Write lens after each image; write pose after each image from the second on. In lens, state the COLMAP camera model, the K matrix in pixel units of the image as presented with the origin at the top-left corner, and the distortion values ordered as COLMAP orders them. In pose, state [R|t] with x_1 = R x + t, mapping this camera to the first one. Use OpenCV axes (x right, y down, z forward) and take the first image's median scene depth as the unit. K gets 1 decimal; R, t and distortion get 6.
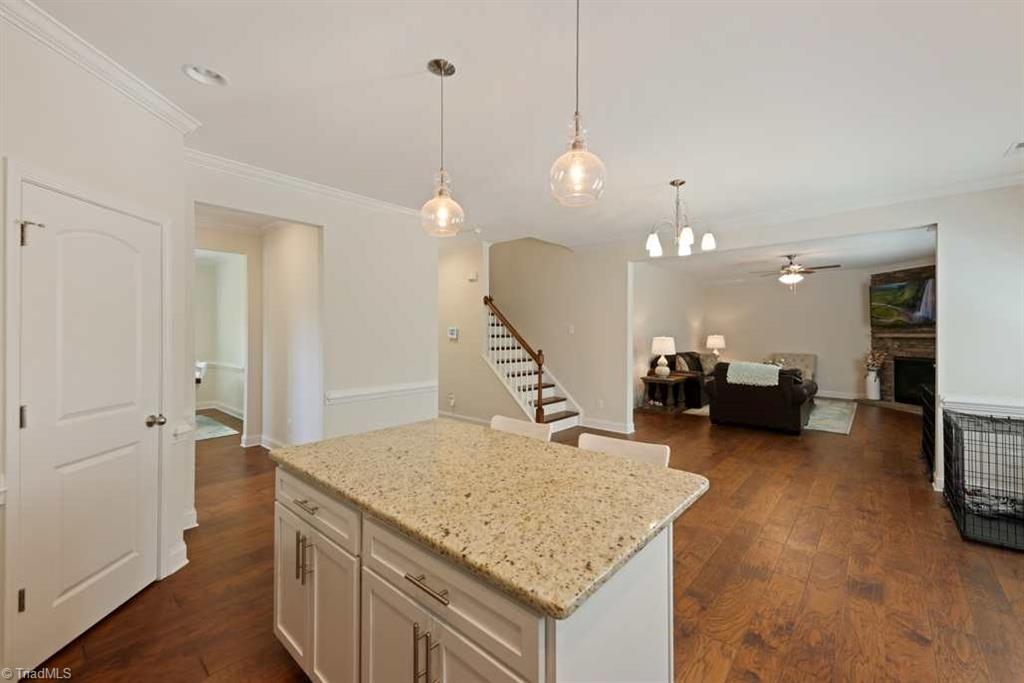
lens RADIAL K [[412.9, 0, 532.2], [0, 412.9, 329.7], [0, 0, 1]] dist [0.009357, -0.004190]
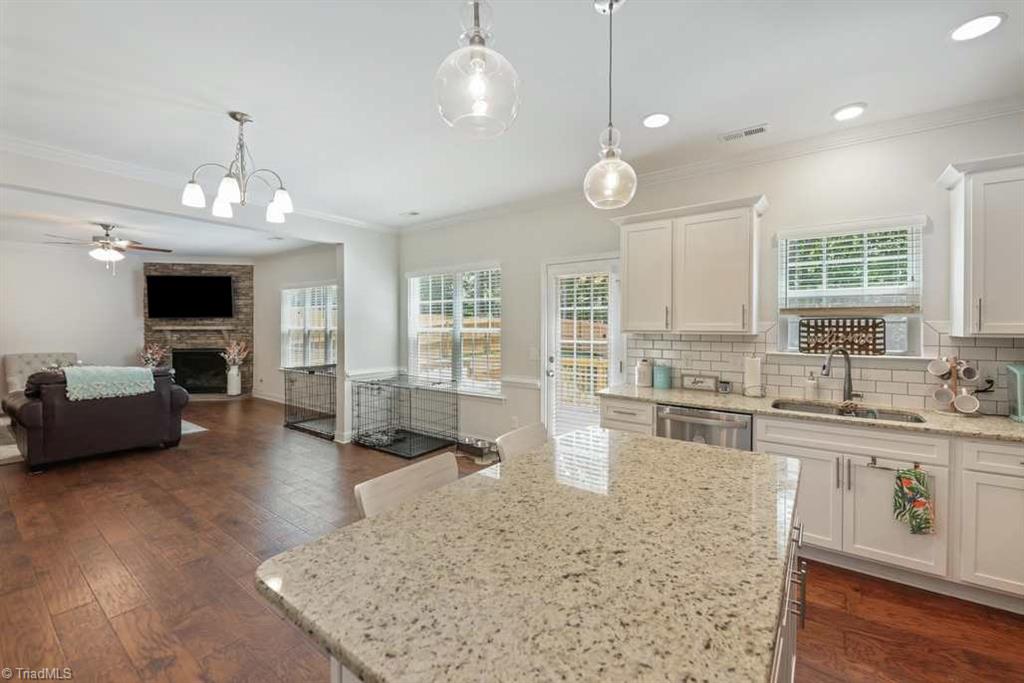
lens RADIAL K [[412.9, 0, 518.6], [0, 412.9, 329.3], [0, 0, 1]] dist [0.009357, -0.004190]
pose [[-0.079028, -0.007057, 0.996847, -0.263306], [-0.011342, 0.999917, 0.006179, 0.002523], [-0.996808, -0.010818, -0.079101, 0.360206]]
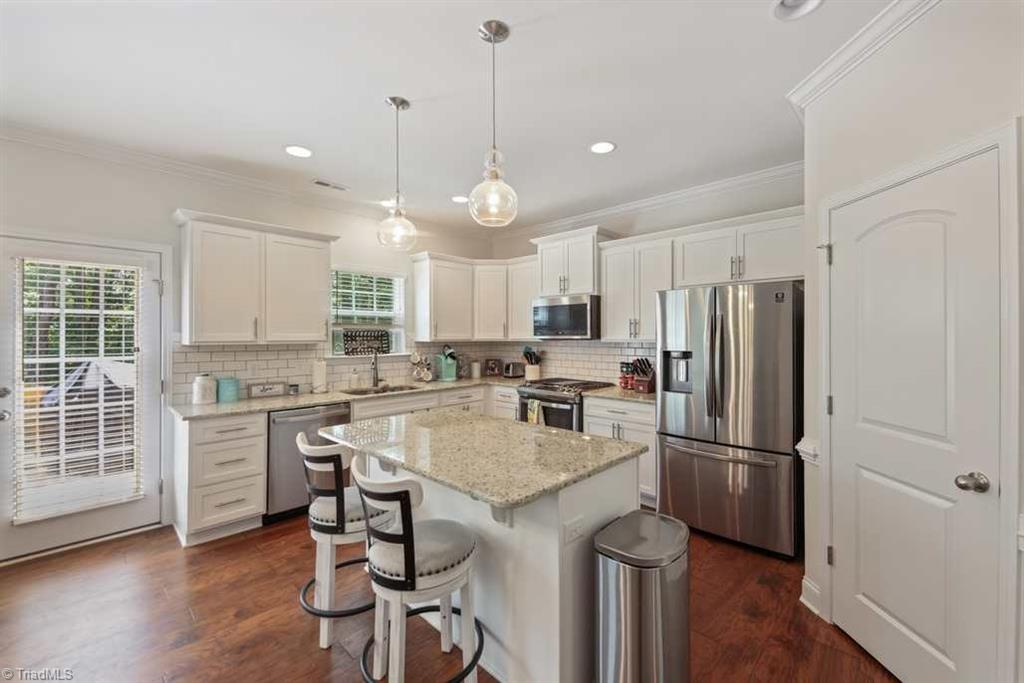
lens RADIAL K [[412.9, 0, 535.9], [0, 412.9, 333.7], [0, 0, 1]] dist [0.009357, -0.004190]
pose [[-0.999230, 0.003144, 0.039103, -0.123908], [0.002578, 0.999891, -0.014512, 0.004550], [-0.039144, -0.014400, -0.999130, 0.676866]]
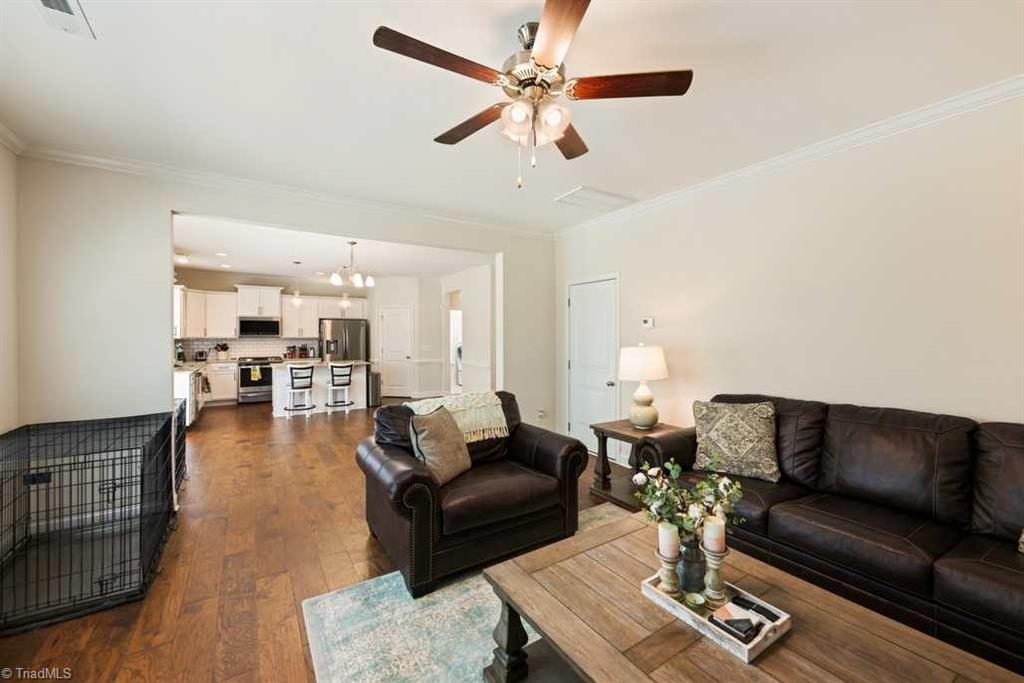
lens RADIAL K [[412.9, 0, 535.1], [0, 412.9, 336.0], [0, 0, 1]] dist [0.009357, -0.004190]
pose [[-0.258247, 0.001778, -0.966077, 1.104453], [0.008695, 0.999962, -0.000484, 0.010564], [0.966040, -0.008525, -0.258253, 1.341096]]
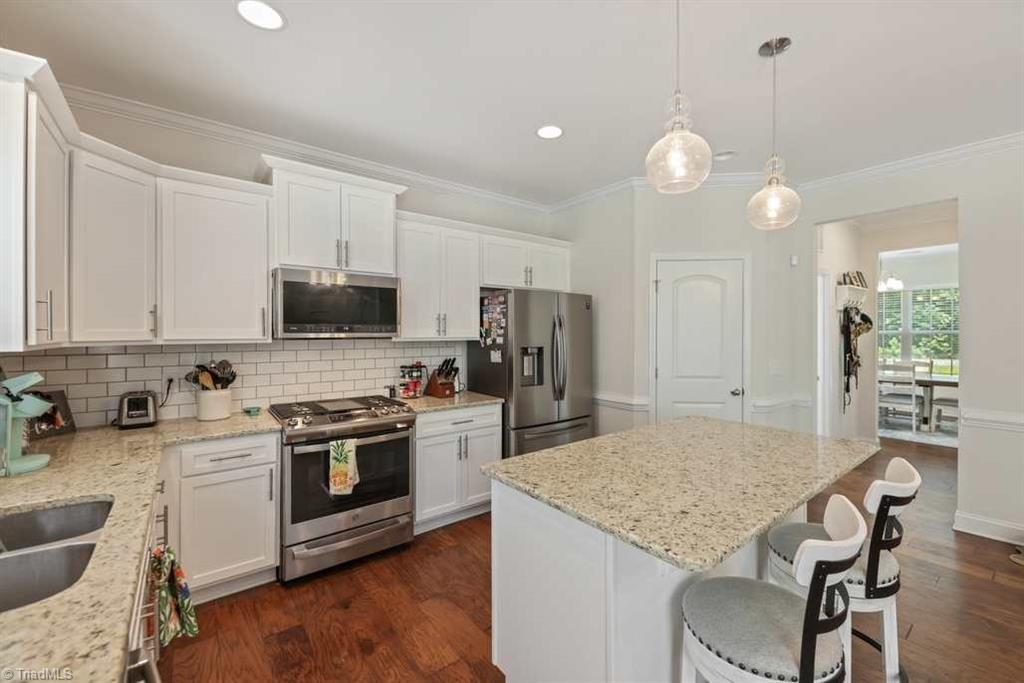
lens RADIAL K [[412.9, 0, 530.1], [0, 412.9, 333.2], [0, 0, 1]] dist [0.009357, -0.004190]
pose [[-0.178073, 0.000870, -0.984017, 0.291124], [0.009278, 0.999957, -0.000795, 0.000416], [0.983974, -0.009271, -0.178073, 0.227937]]
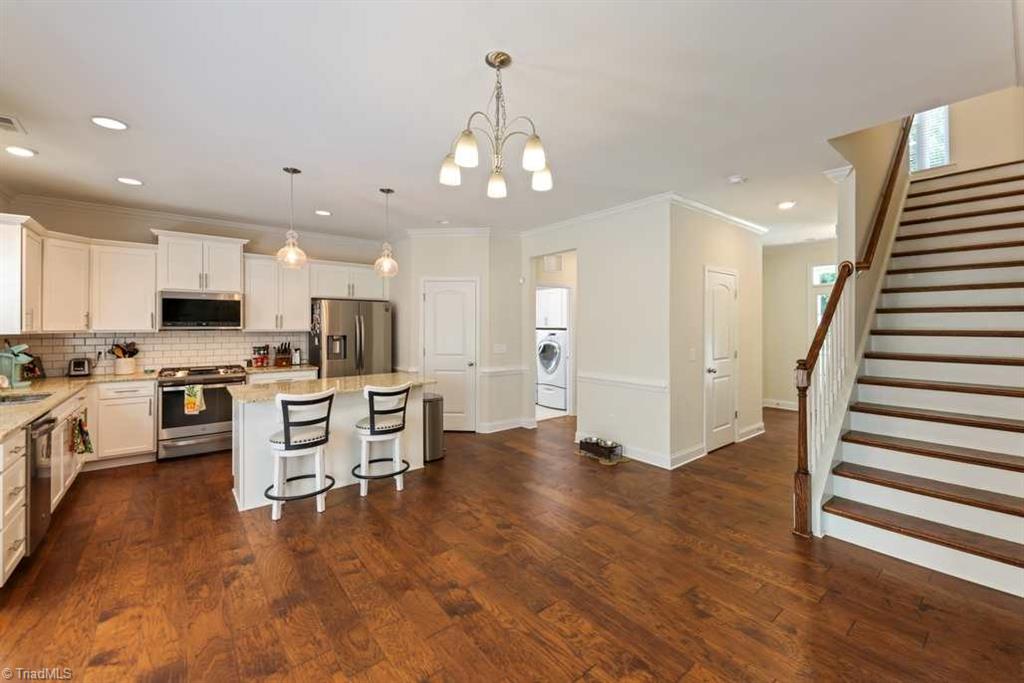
lens RADIAL K [[412.9, 0, 528.2], [0, 412.9, 325.6], [0, 0, 1]] dist [0.009357, -0.004190]
pose [[-0.167496, -0.003424, -0.985867, 0.573400], [0.009080, 0.999946, -0.005015, 0.005593], [0.985831, -0.009792, -0.167456, 0.717574]]
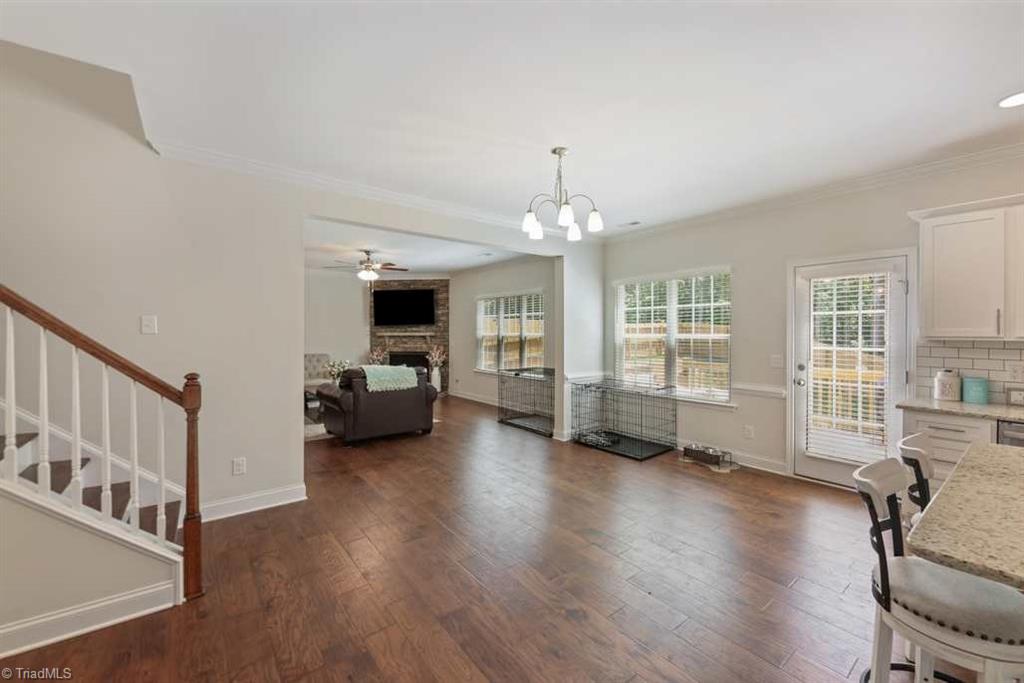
lens RADIAL K [[412.9, 0, 518.9], [0, 412.9, 334.7], [0, 0, 1]] dist [0.009357, -0.004190]
pose [[0.195533, -0.005791, 0.980680, -0.309062], [-0.009037, 0.999929, 0.007707, 0.004409], [-0.980655, -0.010370, 0.195467, 0.578206]]
